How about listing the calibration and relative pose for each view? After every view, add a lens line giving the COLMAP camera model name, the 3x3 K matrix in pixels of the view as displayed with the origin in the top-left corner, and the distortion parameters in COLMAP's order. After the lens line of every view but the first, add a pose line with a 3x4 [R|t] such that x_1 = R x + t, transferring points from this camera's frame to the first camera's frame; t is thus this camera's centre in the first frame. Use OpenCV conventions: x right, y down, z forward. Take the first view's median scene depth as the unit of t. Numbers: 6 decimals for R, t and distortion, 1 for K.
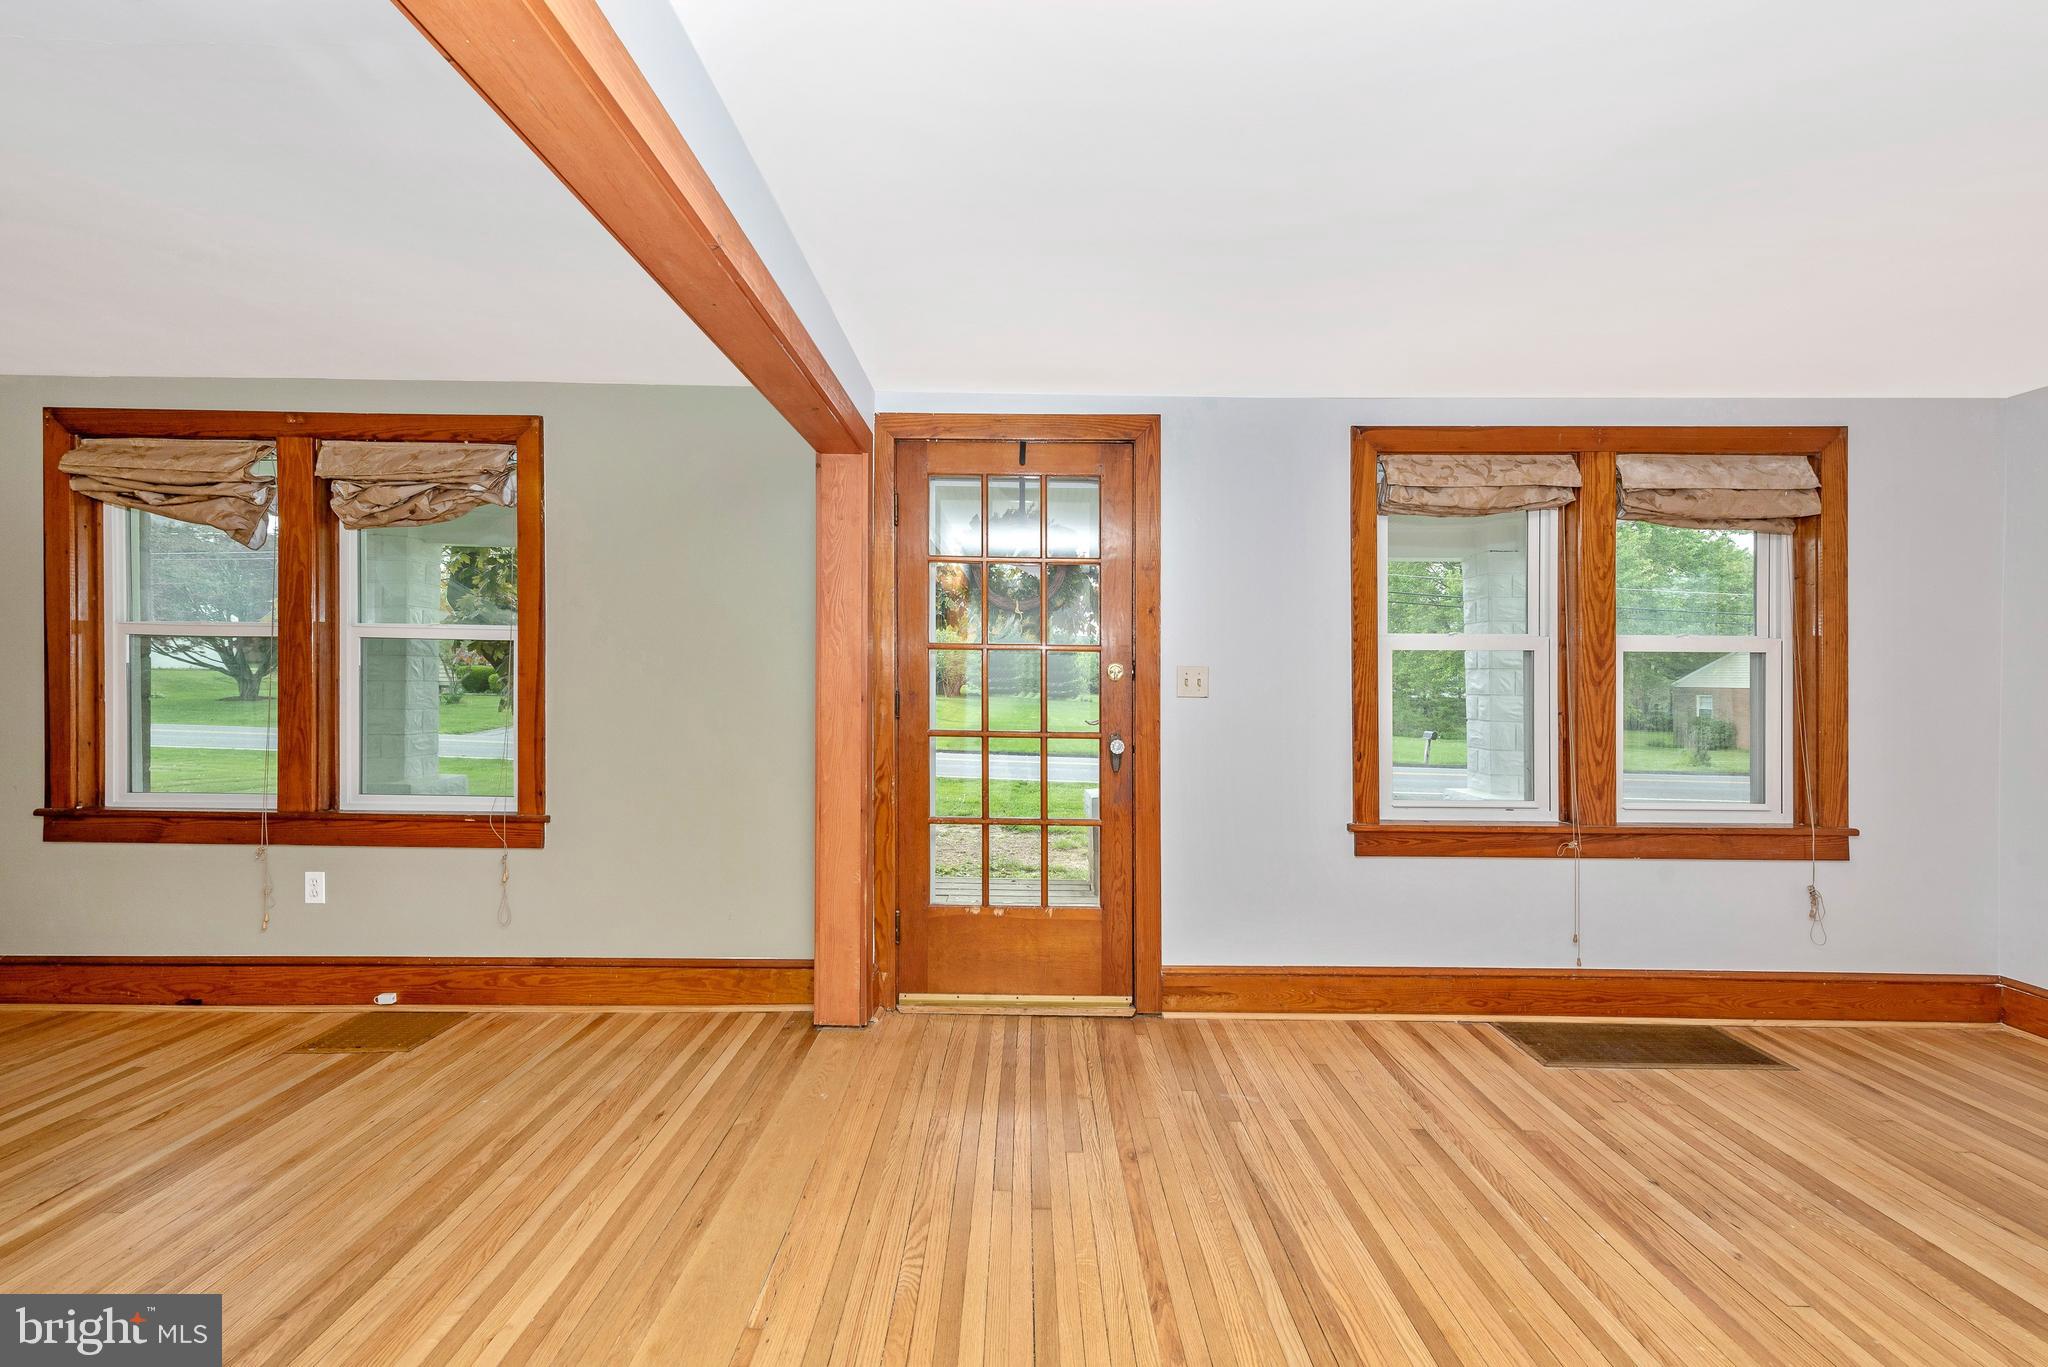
lens RADIAL K [[811.6, 0, 1031.2], [0, 811.6, 700.8], [0, 0, 1]] dist [0.013560, -0.003494]
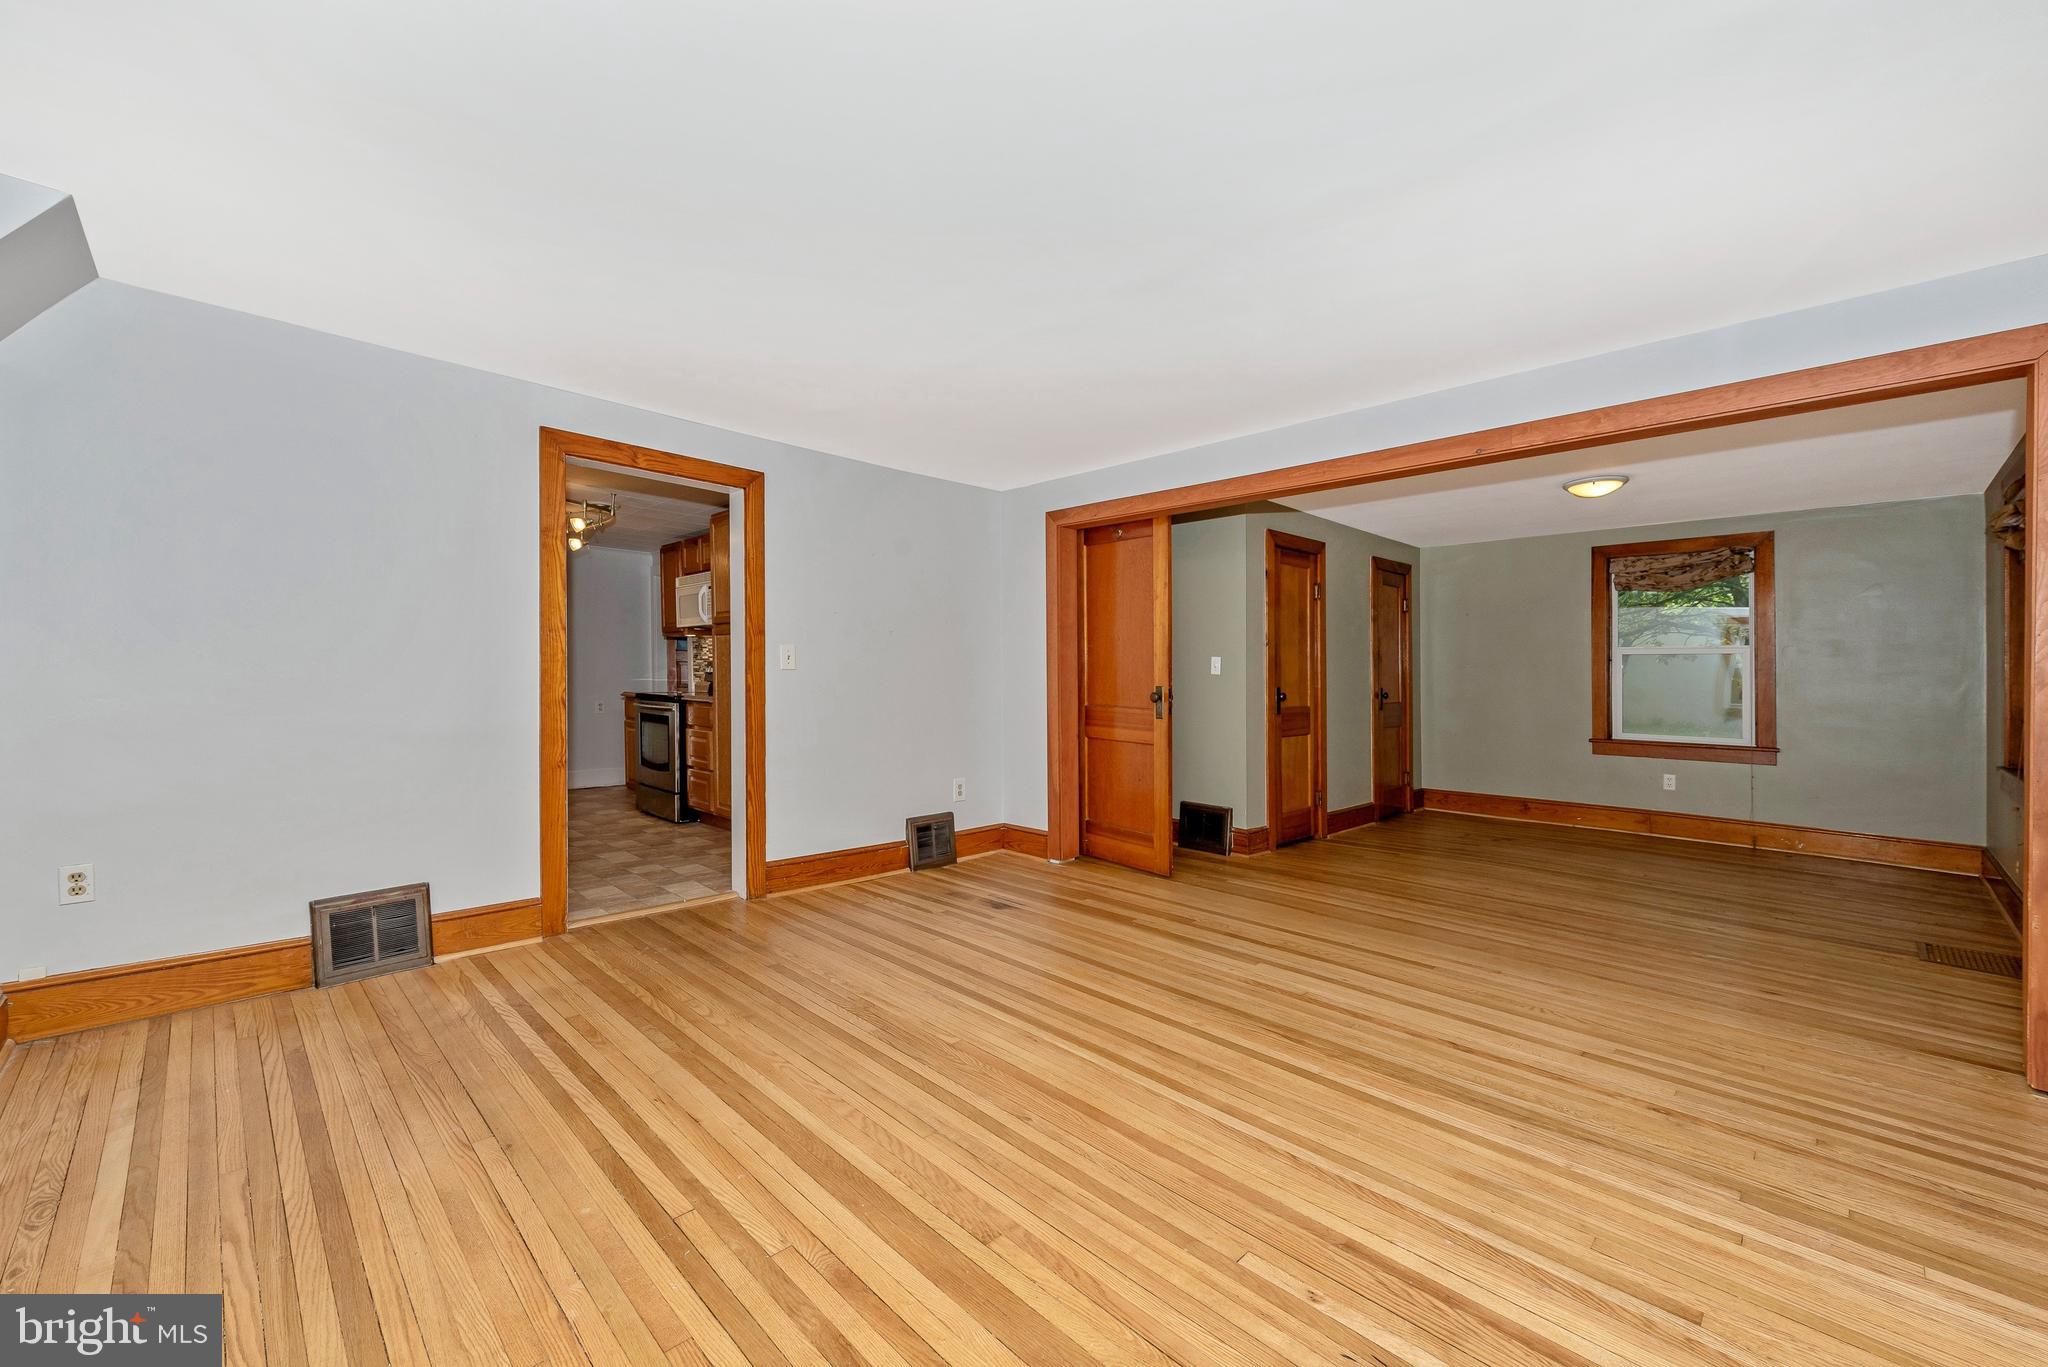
lens RADIAL K [[811.6, 0, 1008.1], [0, 811.6, 689.0], [0, 0, 1]] dist [0.013560, -0.003494]
pose [[-0.720395, -0.008349, -0.693514, 1.013681], [-0.040669, 0.998716, 0.030222, 0.029157], [0.692371, 0.049976, -0.719809, 0.822832]]
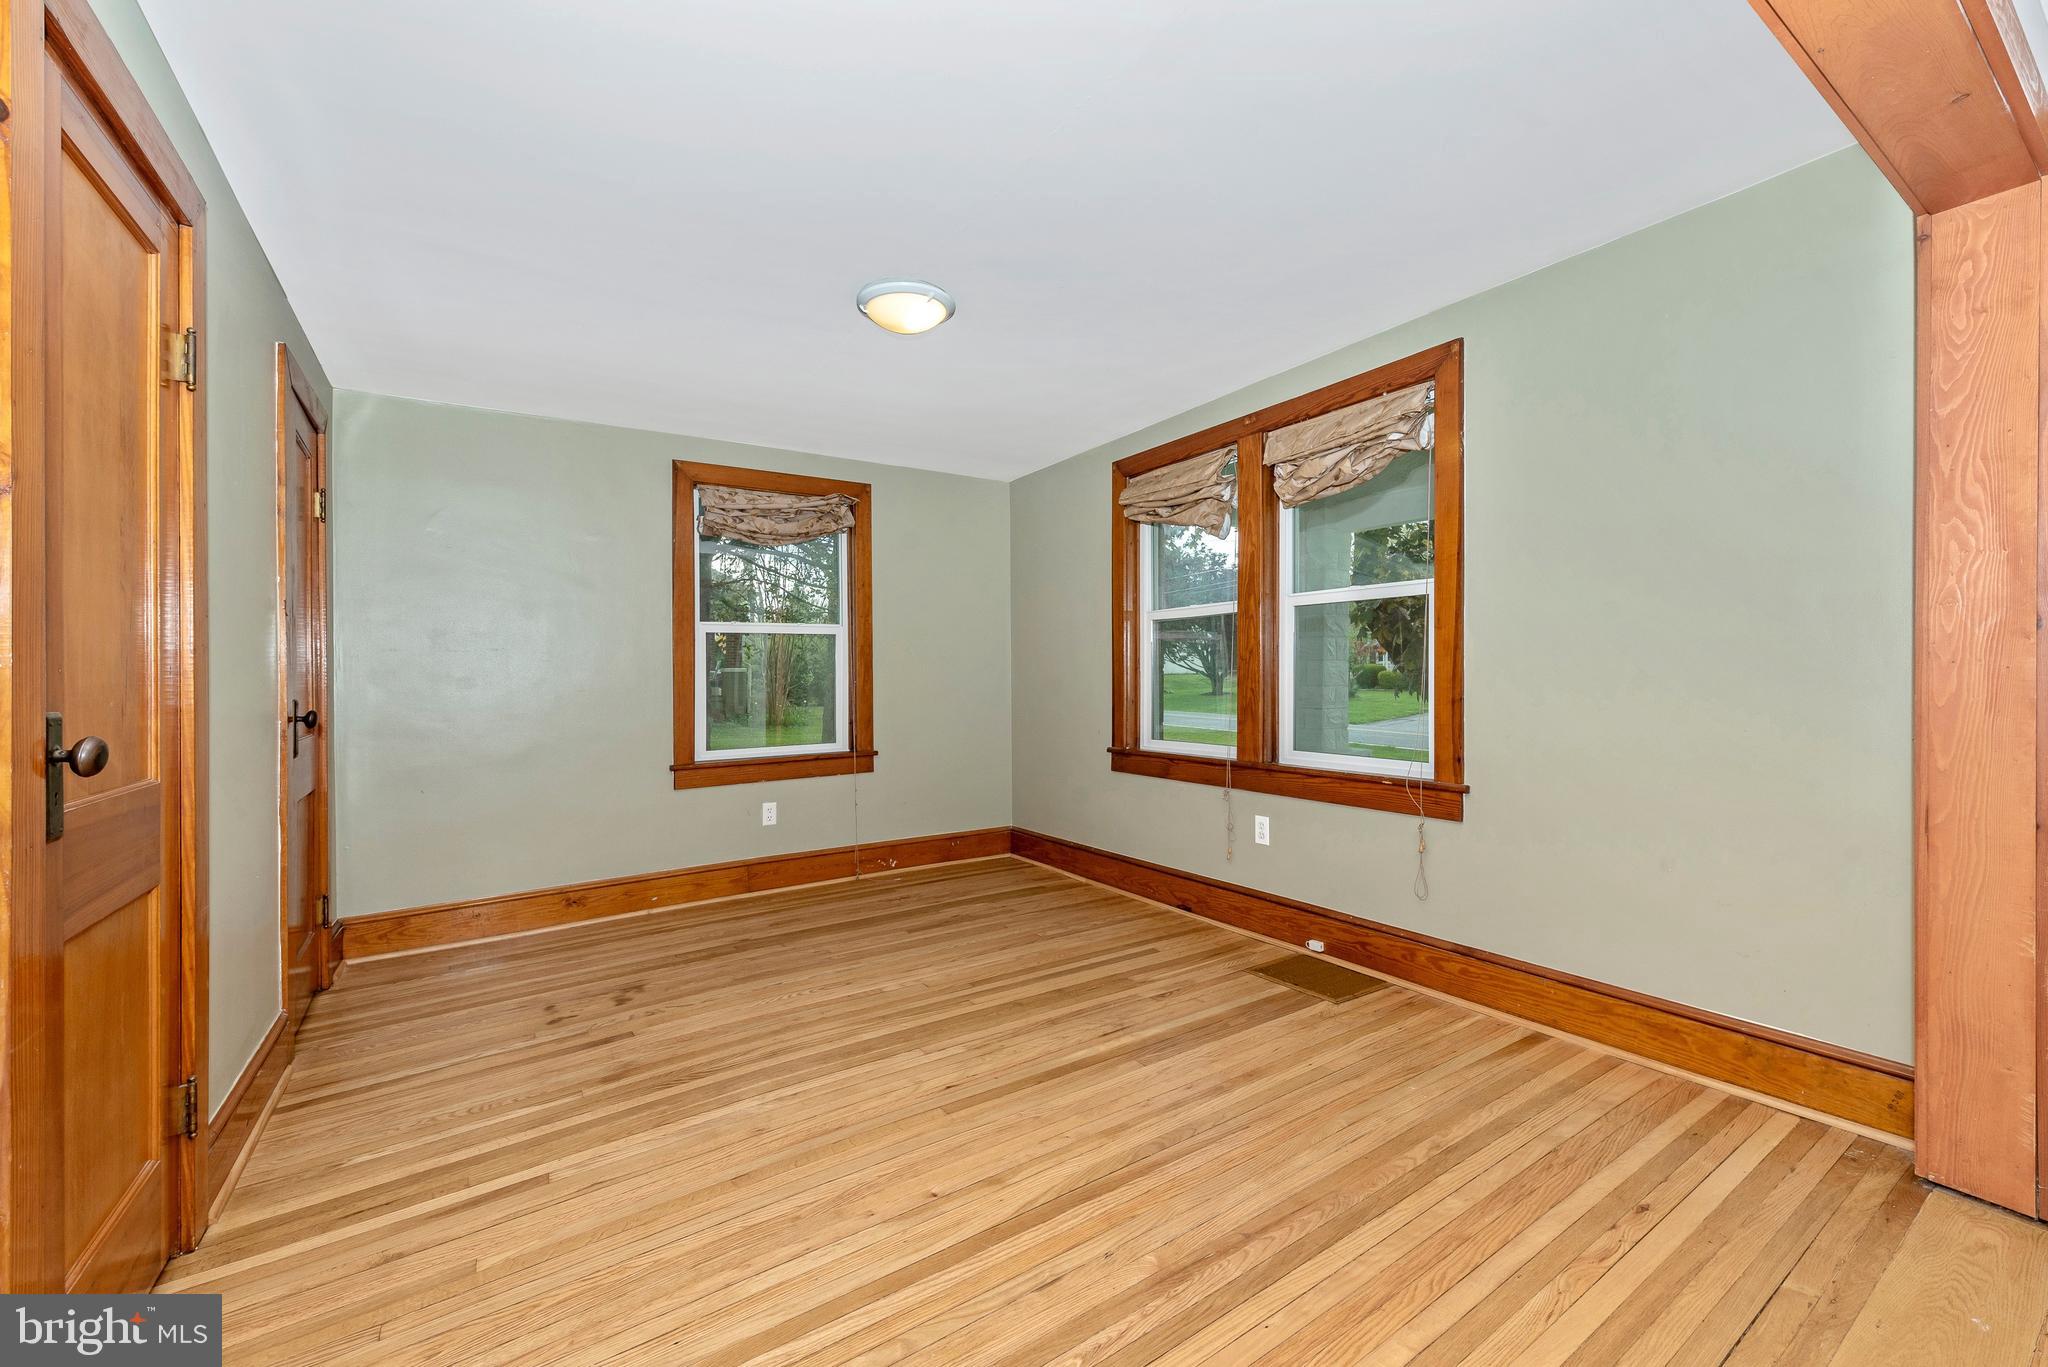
lens RADIAL K [[811.6, 0, 1031.8], [0, 811.6, 691.2], [0, 0, 1]] dist [0.013560, -0.003494]
pose [[0.551436, -0.005828, -0.834197, -0.115443], [-0.003704, 0.999949, -0.009434, 0.048414], [0.834209, 0.008292, 0.551386, 0.117252]]
